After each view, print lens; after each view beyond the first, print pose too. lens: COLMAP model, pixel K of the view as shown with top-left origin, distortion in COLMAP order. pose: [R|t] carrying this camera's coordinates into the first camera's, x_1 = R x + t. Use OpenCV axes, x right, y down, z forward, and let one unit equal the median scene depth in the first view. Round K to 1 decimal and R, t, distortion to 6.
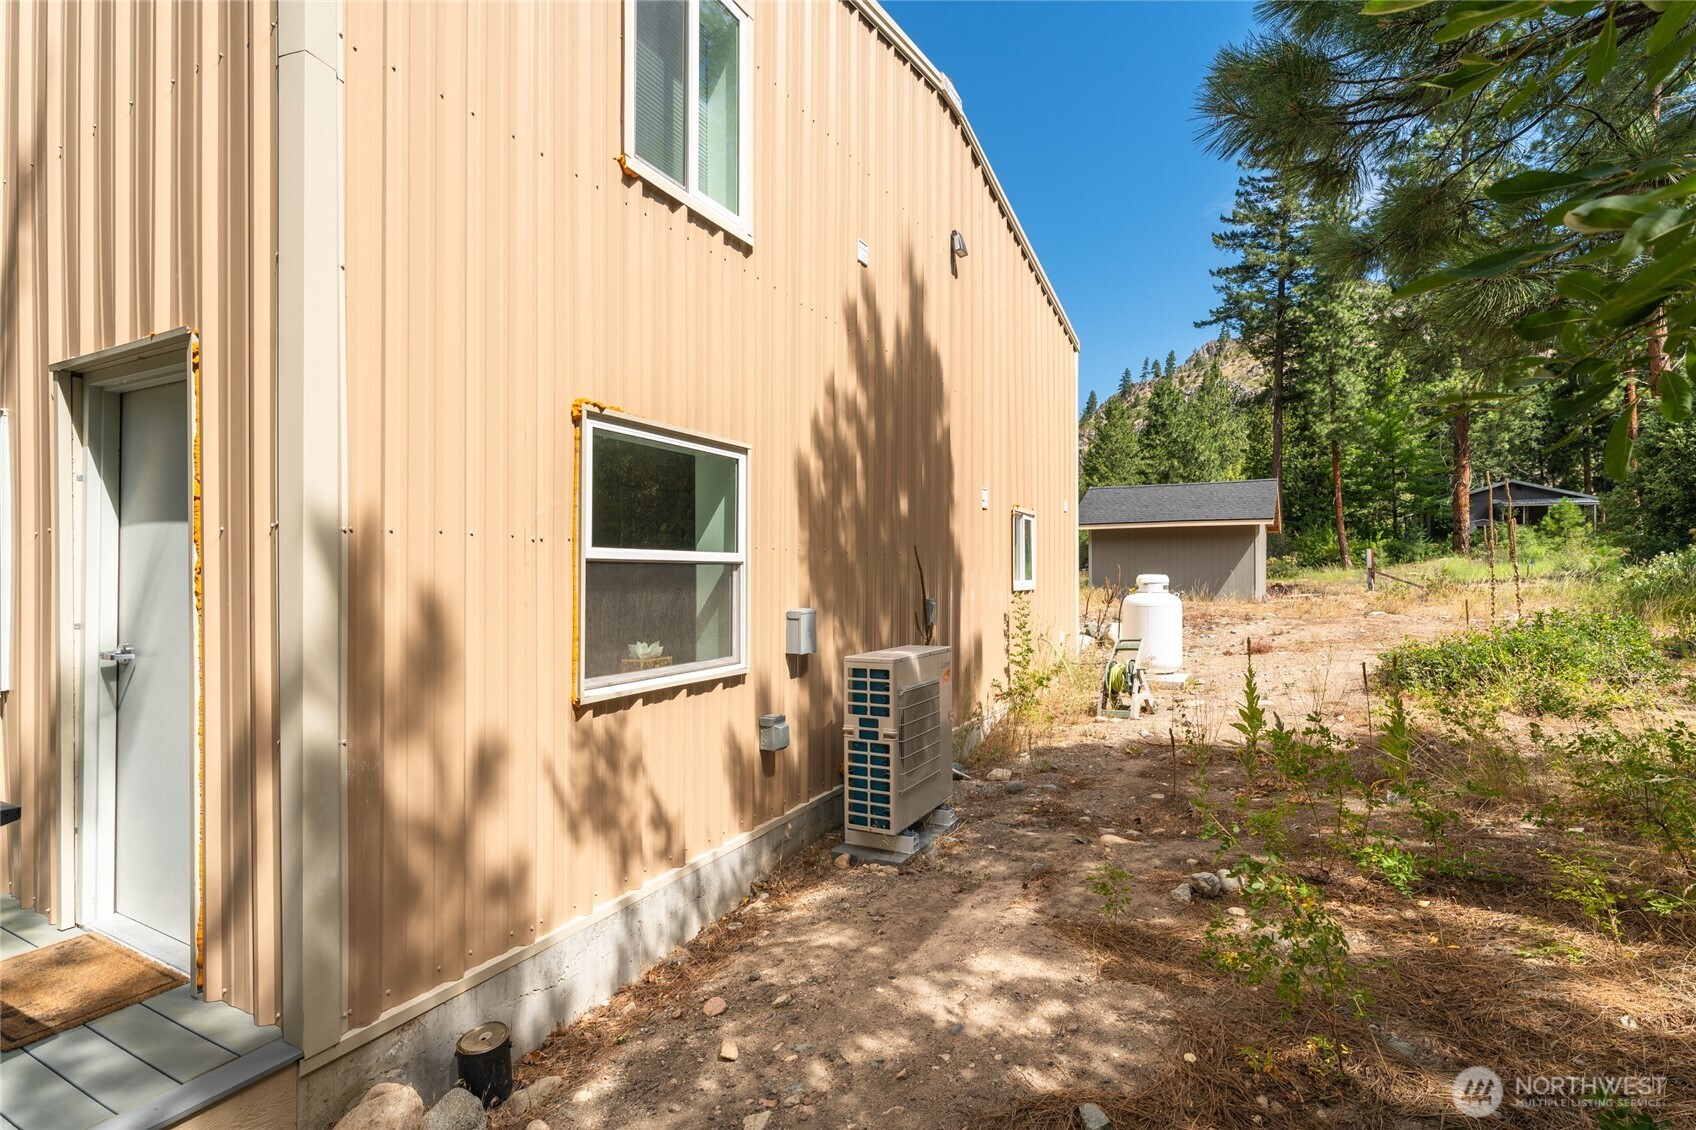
lens RADIAL K [[780.3, 0, 847.2], [0, 780.3, 569.5], [0, 0, 1]] dist [0.005124, 0.000439]
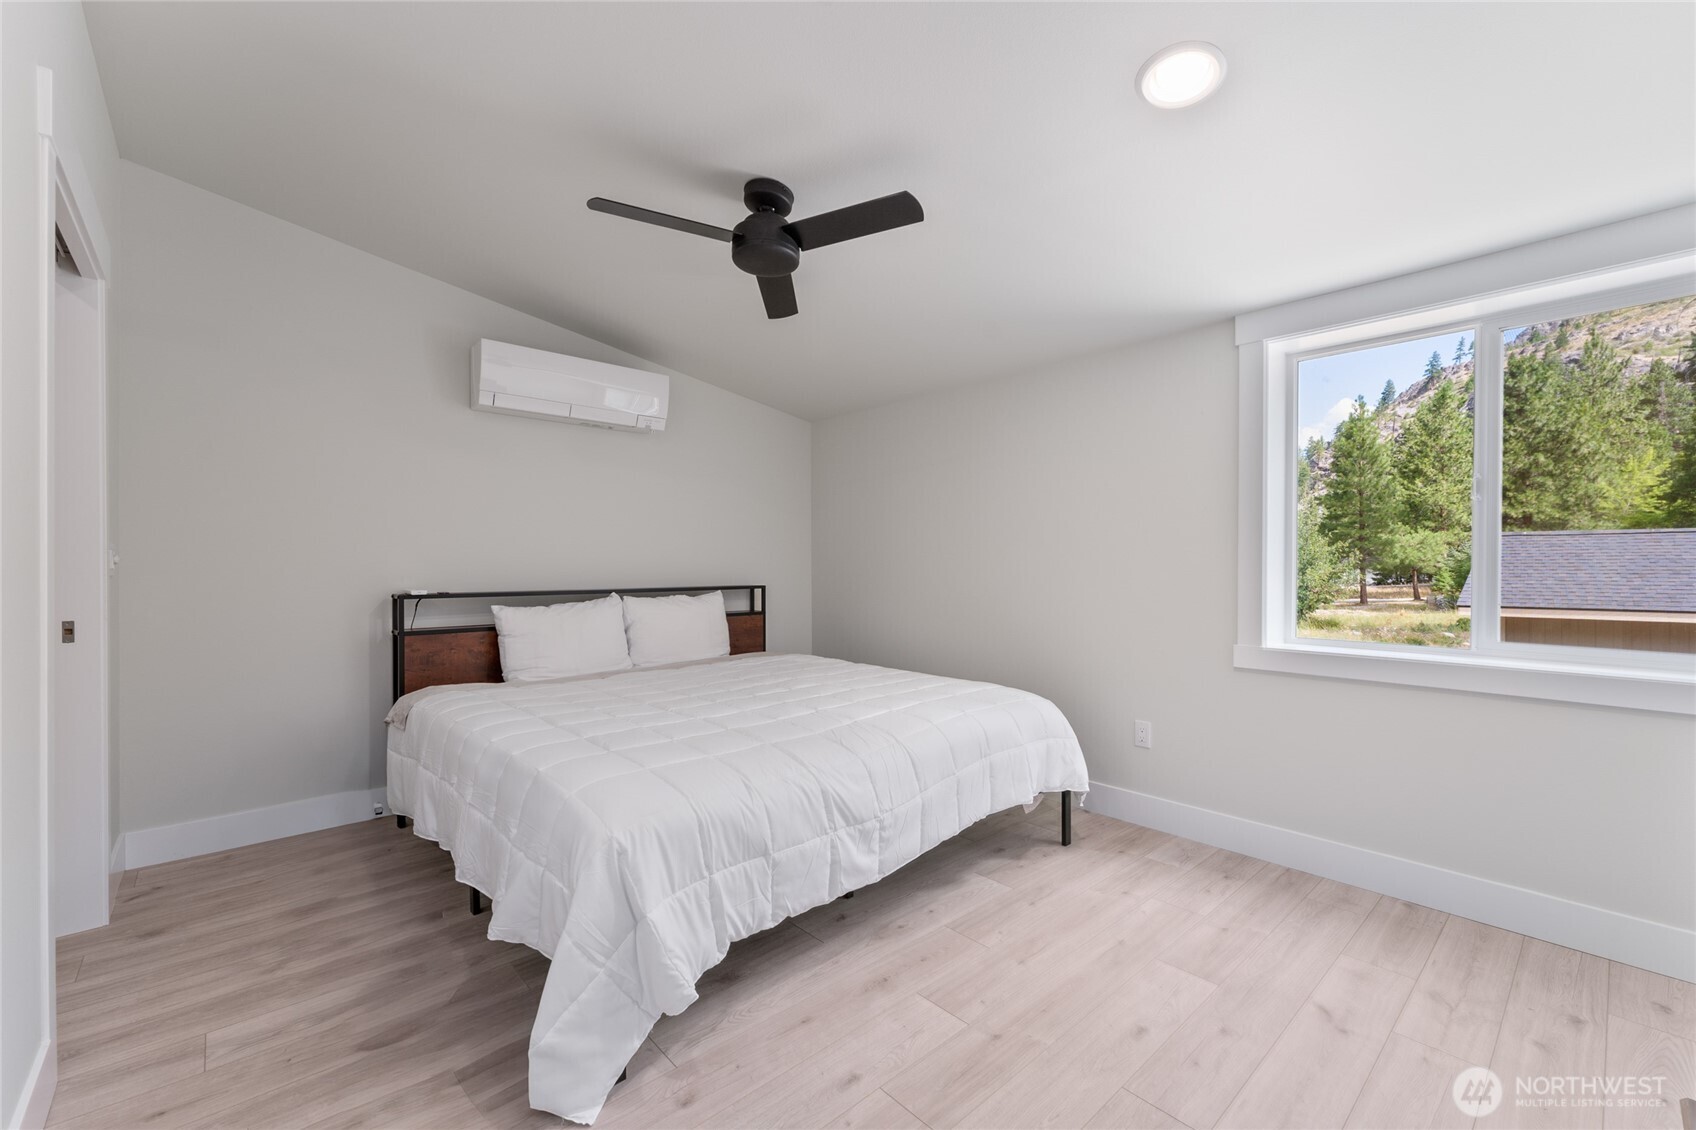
lens RADIAL K [[691.5, 0, 849.4], [0, 691.5, 567.3], [0, 0, 1]] dist [-0.002598, -0.000543]
pose [[0.935915, 0.000583, -0.352225, 0.011933], [-0.001926, 0.999992, -0.003462, -0.022495], [0.352220, 0.003918, 0.935909, 0.102562]]
